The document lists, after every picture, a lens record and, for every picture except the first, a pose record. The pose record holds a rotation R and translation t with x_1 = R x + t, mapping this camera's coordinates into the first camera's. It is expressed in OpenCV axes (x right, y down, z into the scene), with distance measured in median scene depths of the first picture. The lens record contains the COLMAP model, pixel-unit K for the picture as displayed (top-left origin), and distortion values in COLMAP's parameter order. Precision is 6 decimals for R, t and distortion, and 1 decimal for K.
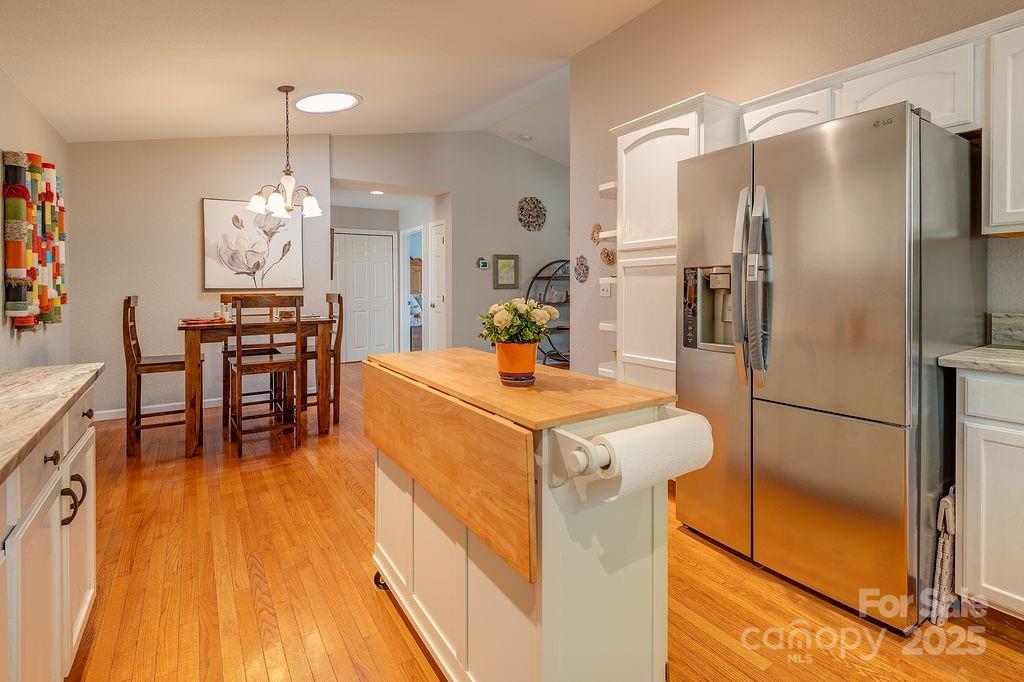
lens RADIAL K [[483.4, 0, 523.4], [0, 483.4, 302.2], [0, 0, 1]] dist [0.000228, -0.001093]
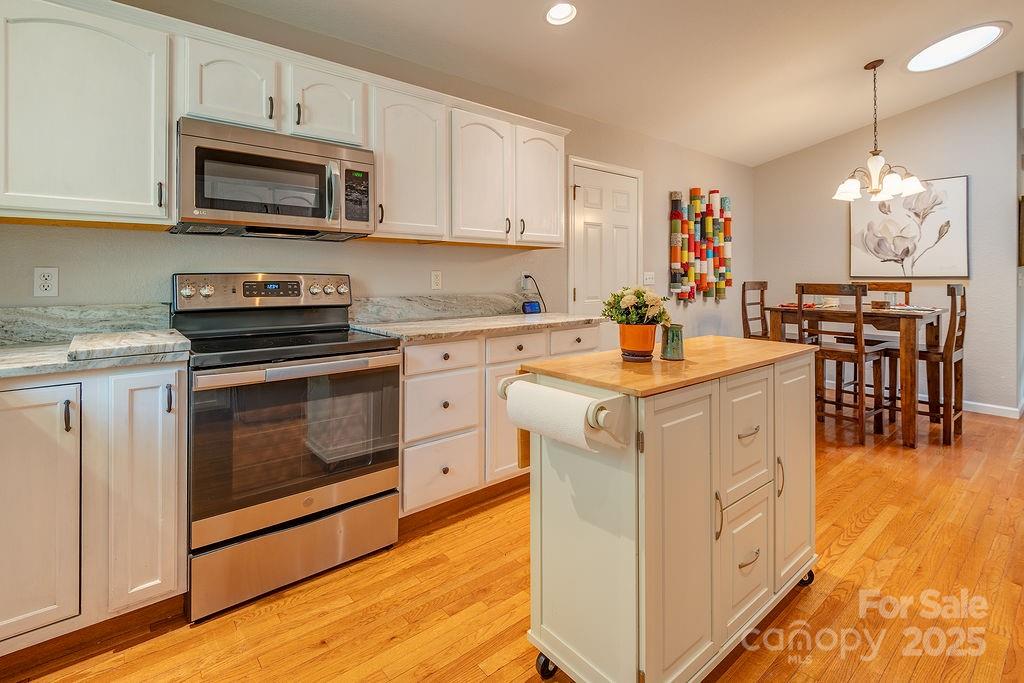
lens RADIAL K [[495.7, 0, 505.3], [0, 495.7, 277.1], [0, 0, 1]] dist [0.003822, -0.000361]
pose [[0.099939, 0.007986, -0.994961, 0.402753], [-0.035046, 0.999376, 0.004501, -0.007269], [0.994376, 0.034419, 0.100157, 0.200864]]
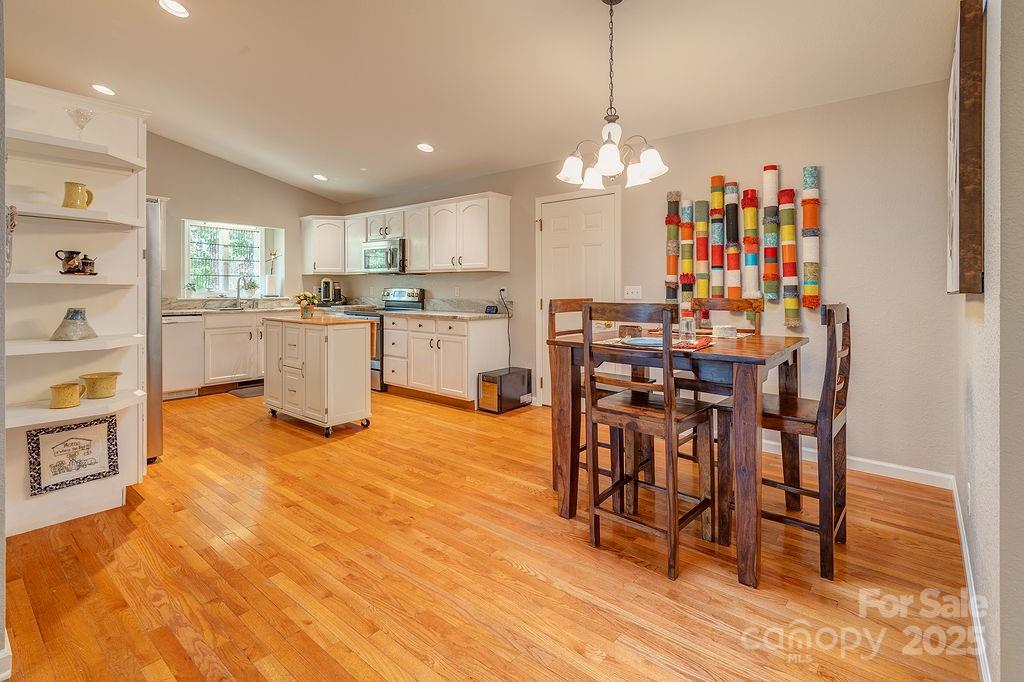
lens RADIAL K [[483.4, 0, 523.4], [0, 483.4, 302.2], [0, 0, 1]] dist [0.000228, -0.001093]
pose [[-0.961408, 0.009604, -0.274959, -0.185082], [-0.007354, 0.998136, 0.060577, -0.053373], [0.275028, 0.060261, -0.959546, 1.641676]]
